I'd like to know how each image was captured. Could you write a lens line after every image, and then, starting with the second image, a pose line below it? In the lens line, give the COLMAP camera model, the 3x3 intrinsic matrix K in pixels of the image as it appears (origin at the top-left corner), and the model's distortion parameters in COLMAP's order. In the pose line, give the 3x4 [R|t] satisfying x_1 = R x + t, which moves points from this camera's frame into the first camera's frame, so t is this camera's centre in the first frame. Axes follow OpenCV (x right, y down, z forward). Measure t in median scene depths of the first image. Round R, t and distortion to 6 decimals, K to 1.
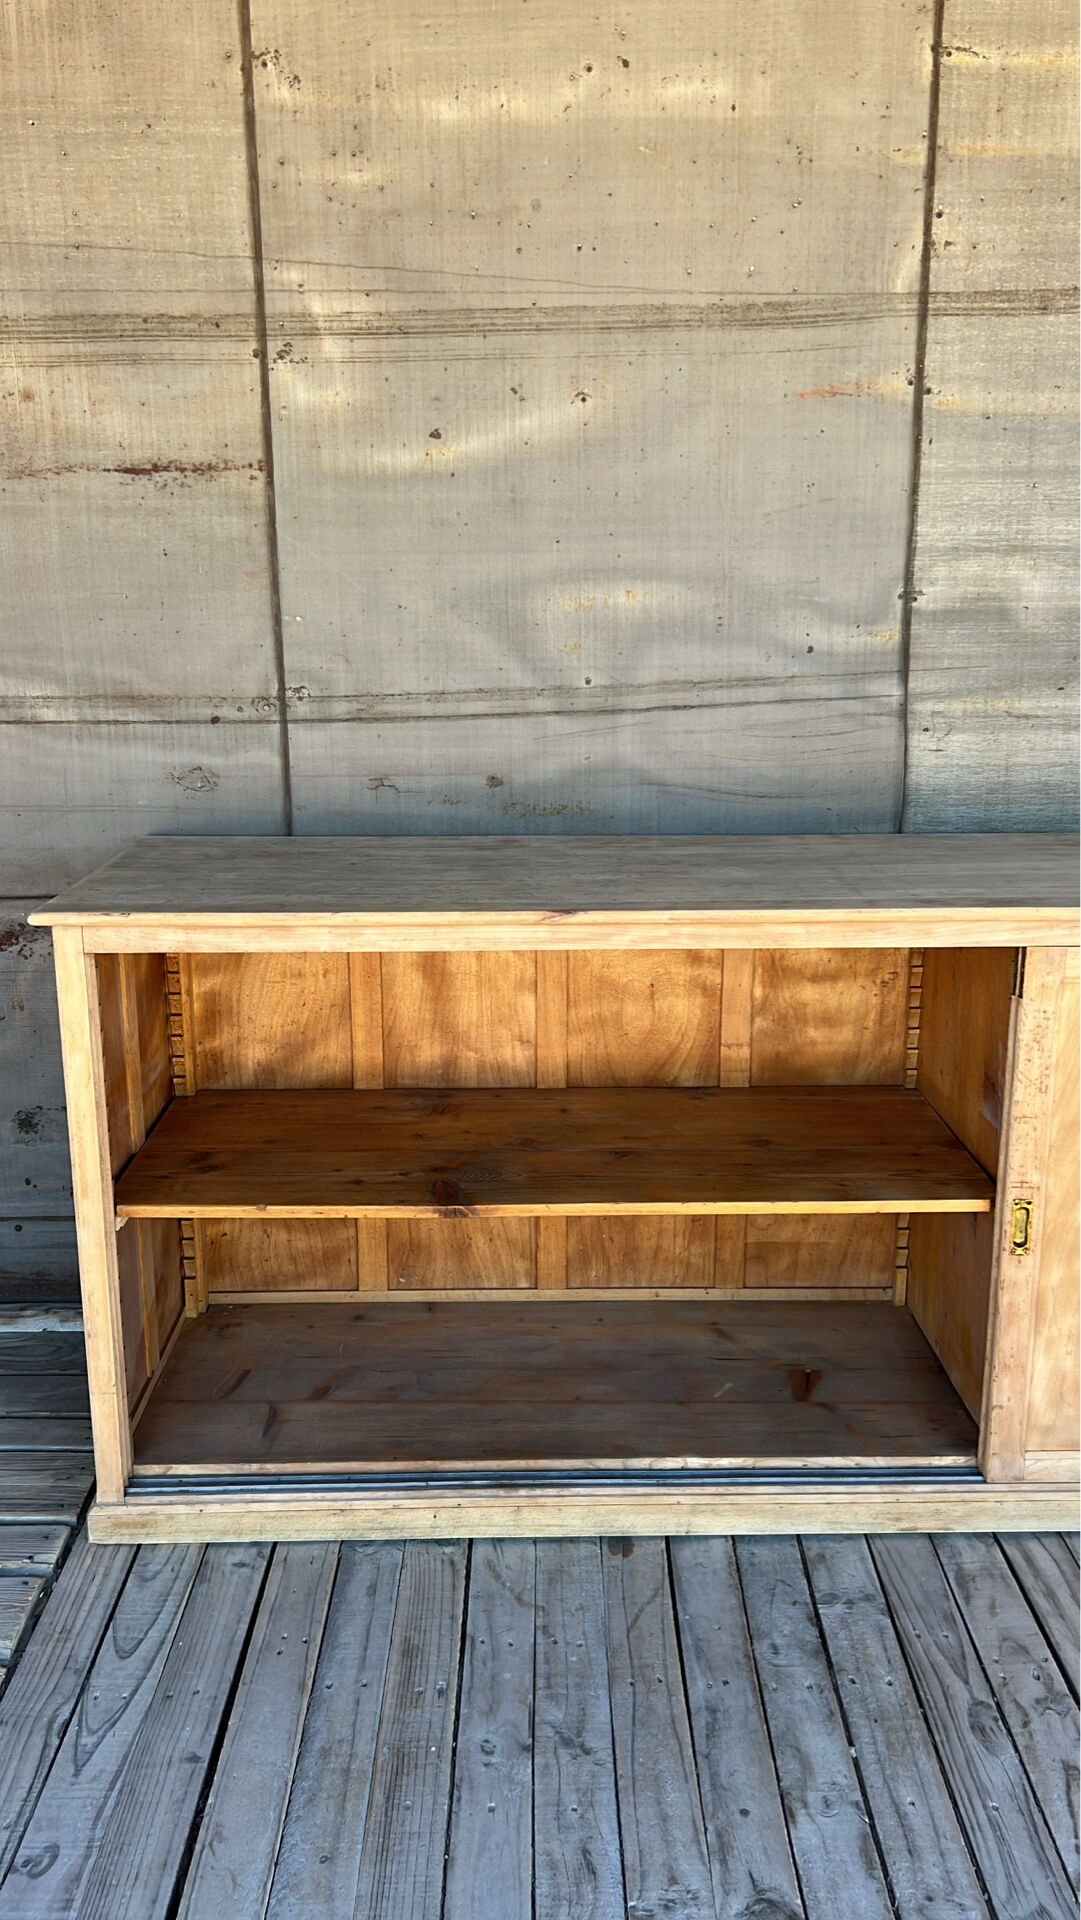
lens RADIAL K [[1512.9, 0, 538.9], [0, 1512.9, 973.9], [0, 0, 1]] dist [0.047365, -0.061801]
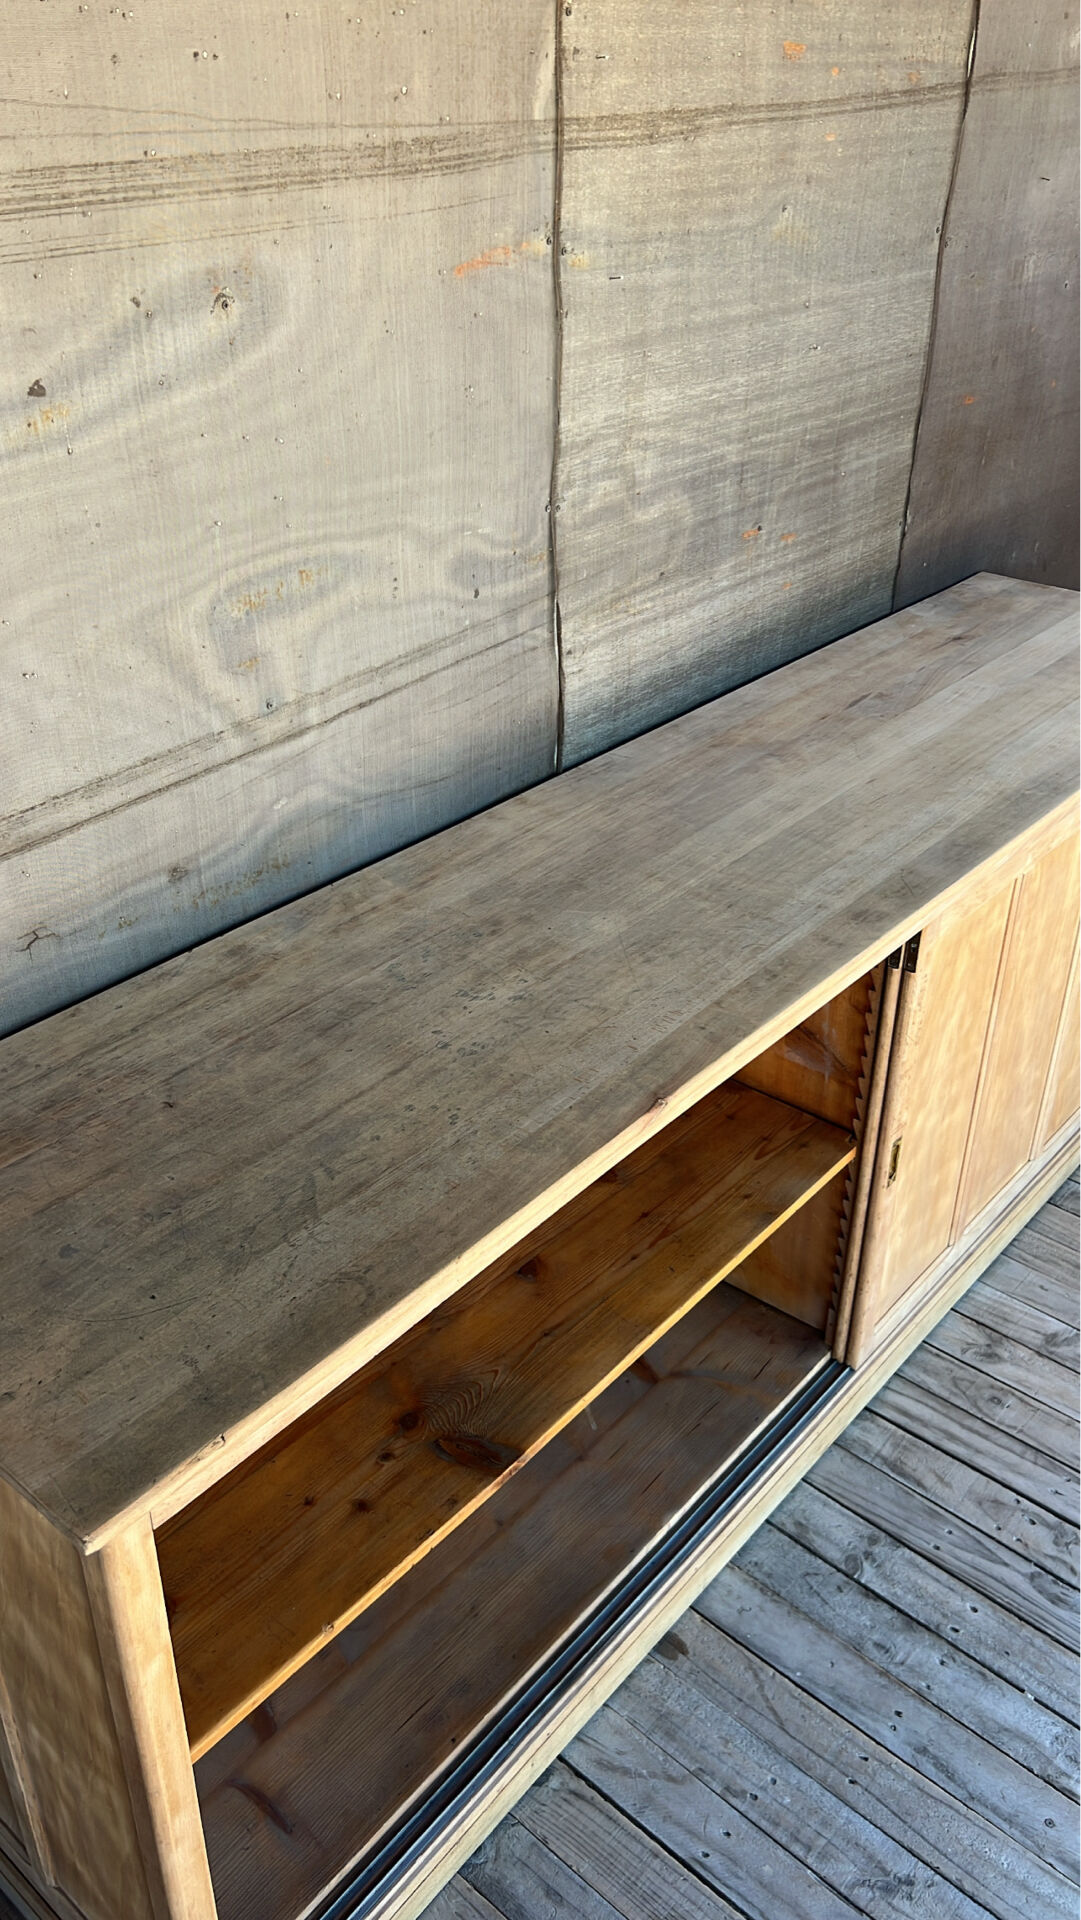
lens RADIAL K [[1512.9, 0, 535.9], [0, 1512.9, 963.0], [0, 0, 1]] dist [0.047365, -0.061801]
pose [[0.661279, -0.378143, 0.647857, -0.416948], [0.180626, 0.918503, 0.351747, -0.329498], [-0.728069, -0.115583, 0.675689, 0.439184]]
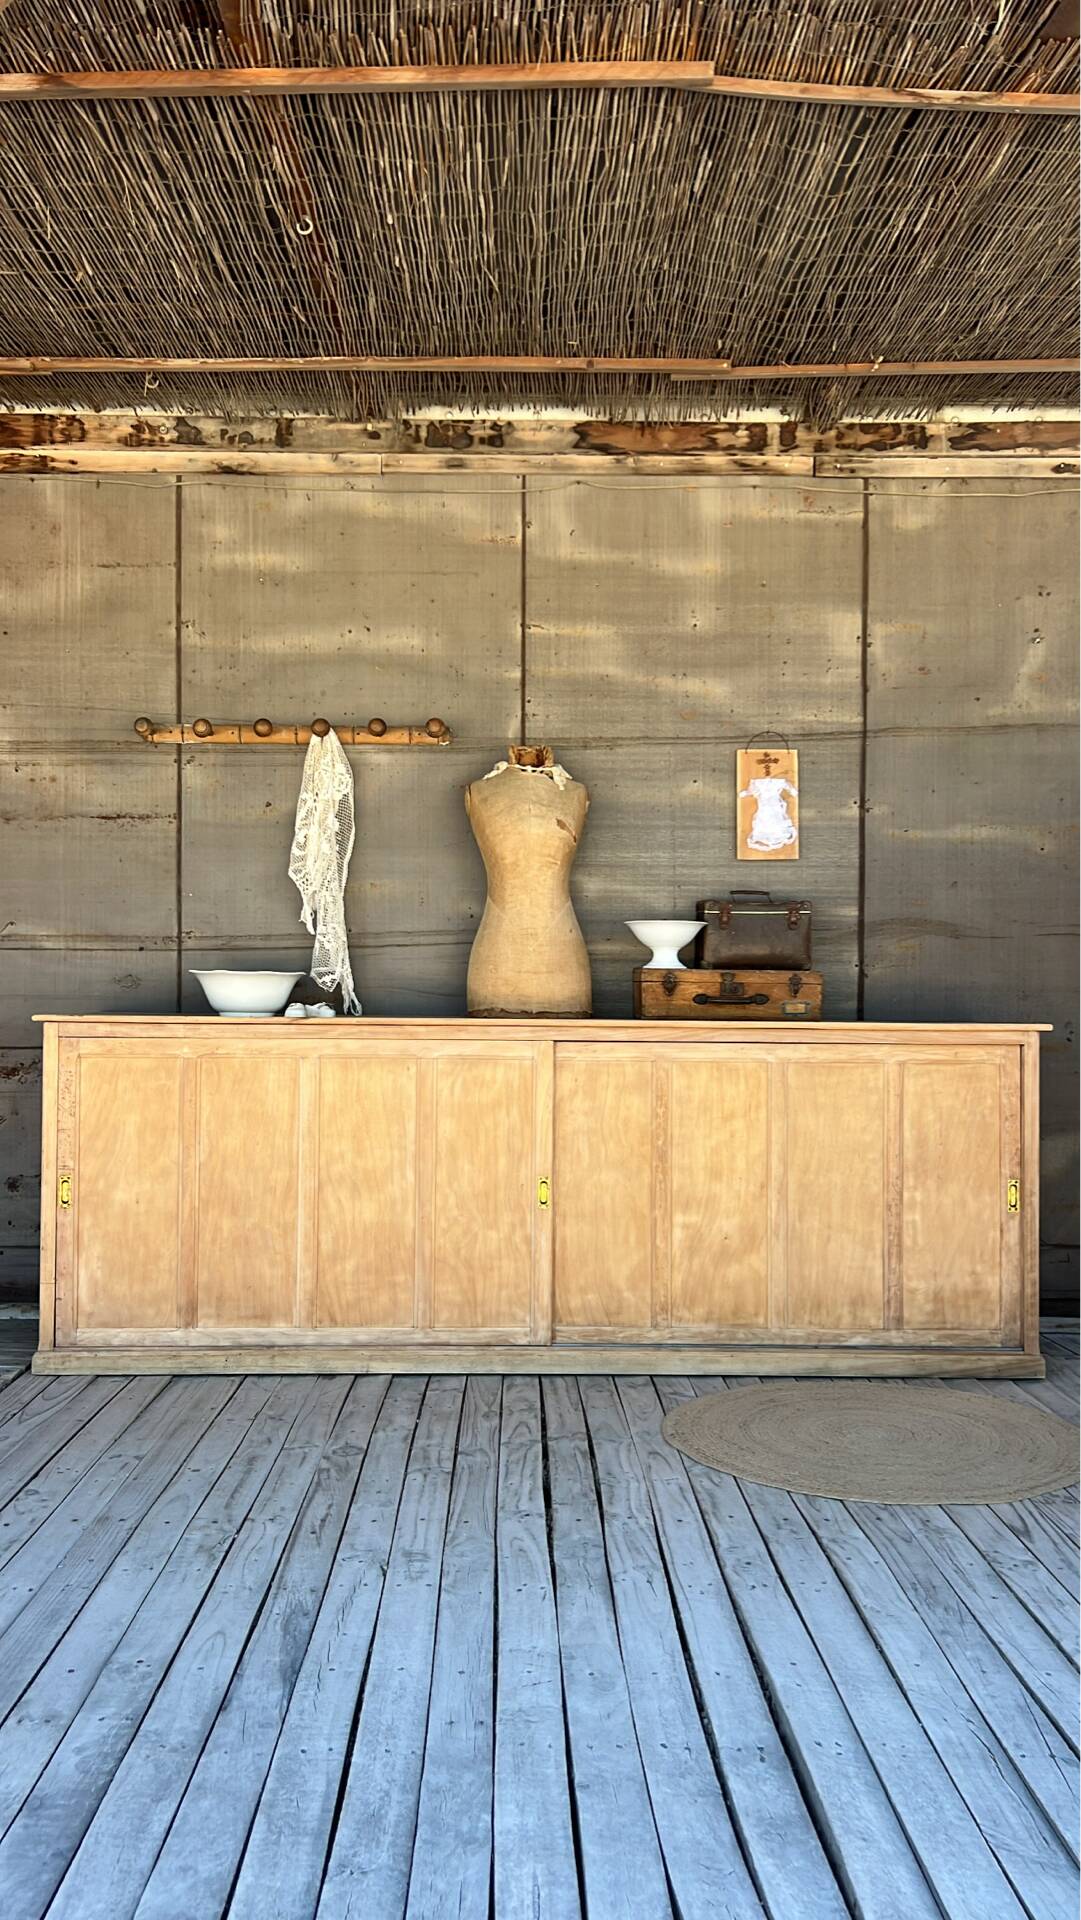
lens RADIAL K [[1512.9, 0, 537.4], [0, 1512.9, 1000.5], [0, 0, 1]] dist [0.047365, -0.061801]
pose [[0.999827, 0.012779, 0.013499, 0.249802], [-0.009009, 0.968346, -0.249450, 0.360650], [-0.016260, 0.249286, 0.968293, -0.789250]]
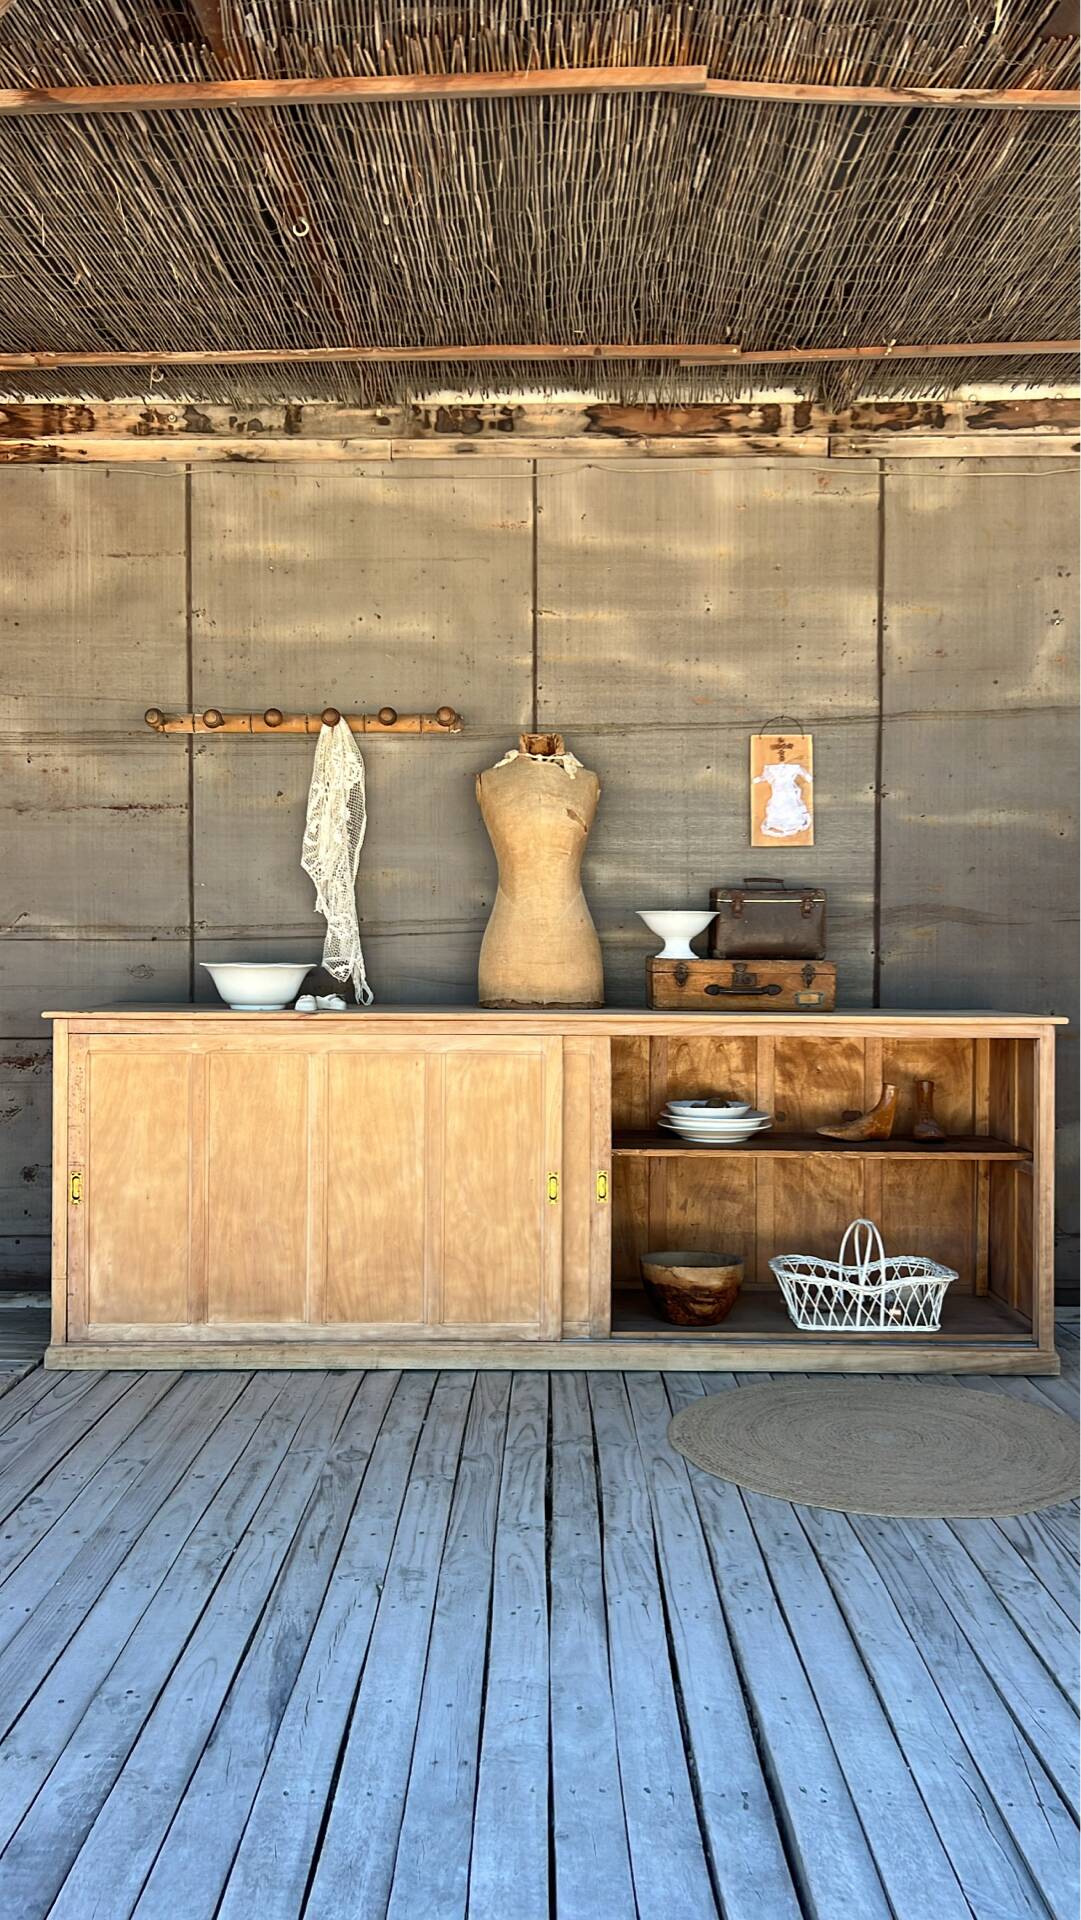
lens RADIAL K [[1512.9, 0, 538.9], [0, 1512.9, 970.4], [0, 0, 1]] dist [0.047365, -0.061801]
pose [[0.999904, 0.009805, -0.009772, 0.280752], [-0.011830, 0.971824, -0.235412, 0.308367], [0.007189, 0.235505, 0.971846, -0.793700]]
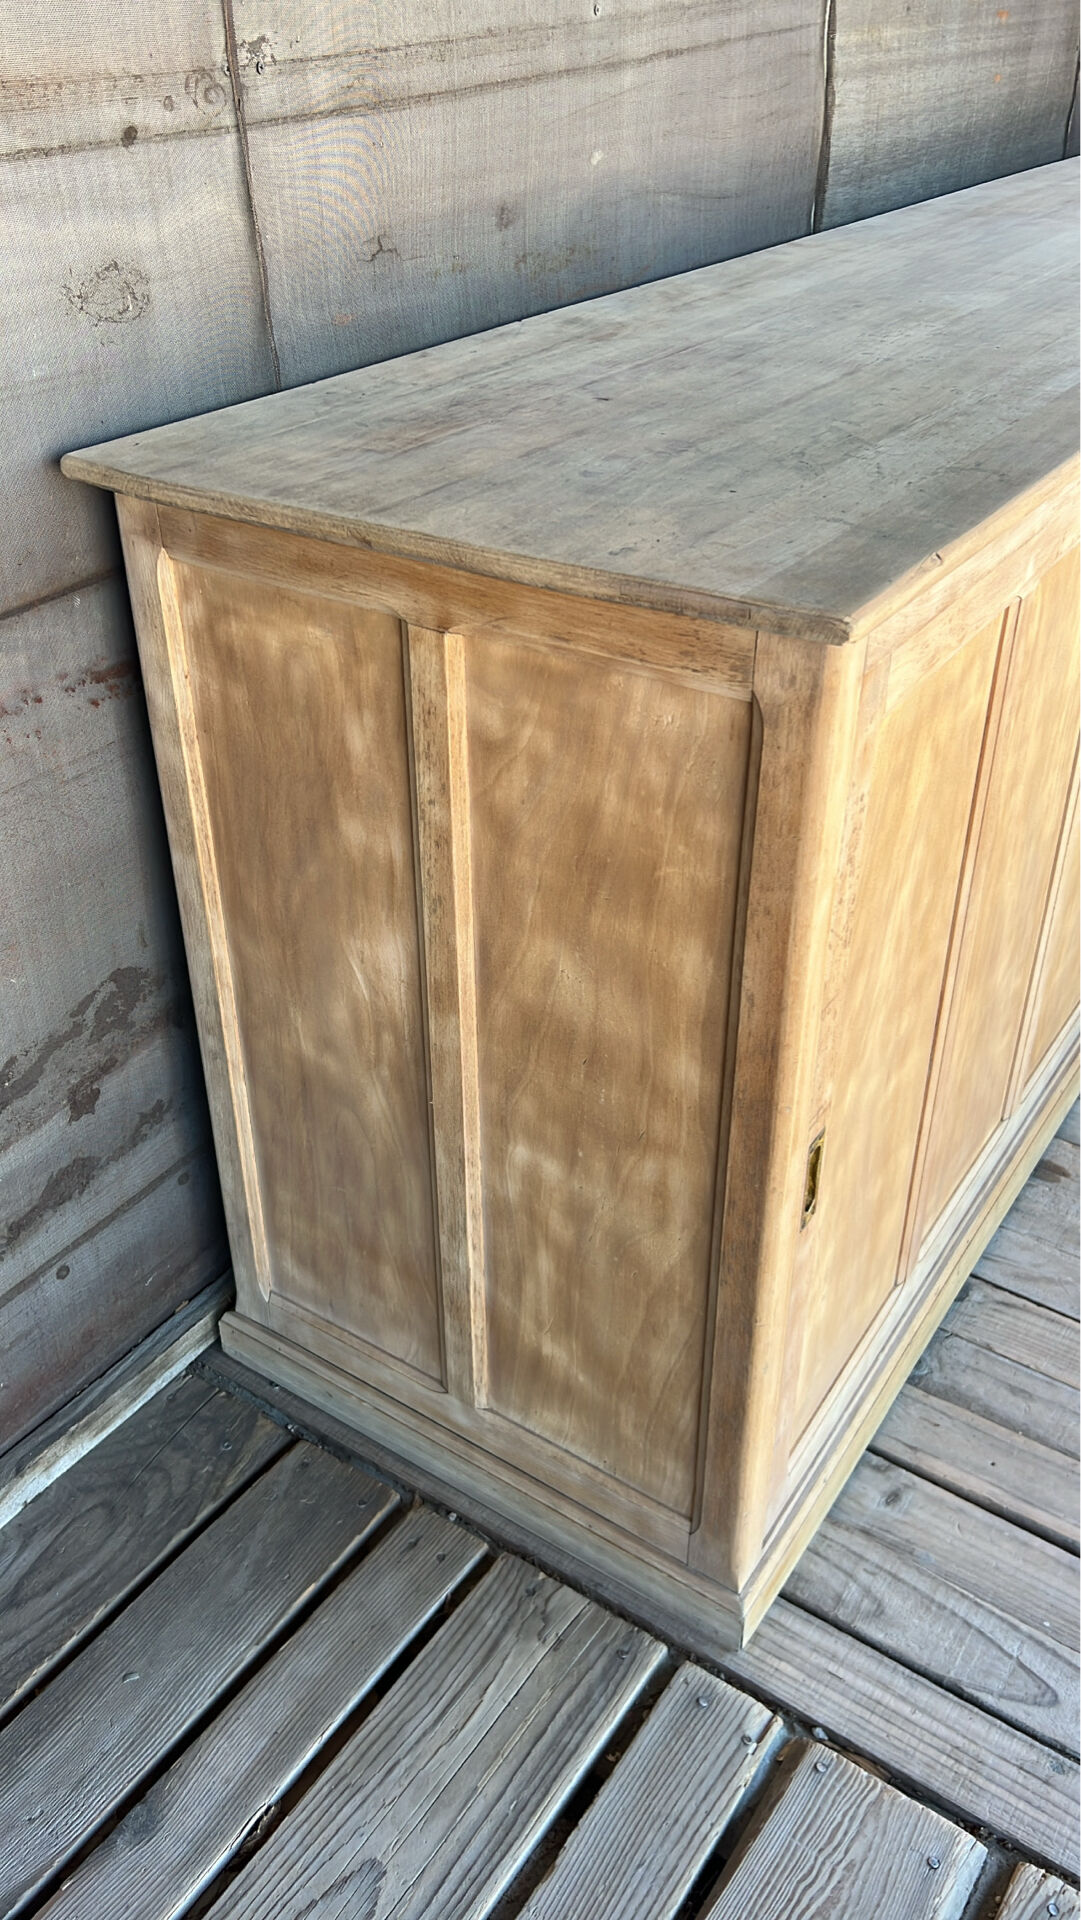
lens RADIAL K [[1512.9, 0, 542.7], [0, 1512.9, 957.1], [0, 0, 1]] dist [0.047365, -0.061801]
pose [[0.572153, -0.451112, 0.684937, -0.580503], [0.214905, 0.888422, 0.405613, -0.118582], [-0.791490, -0.084876, 0.605260, 0.669929]]
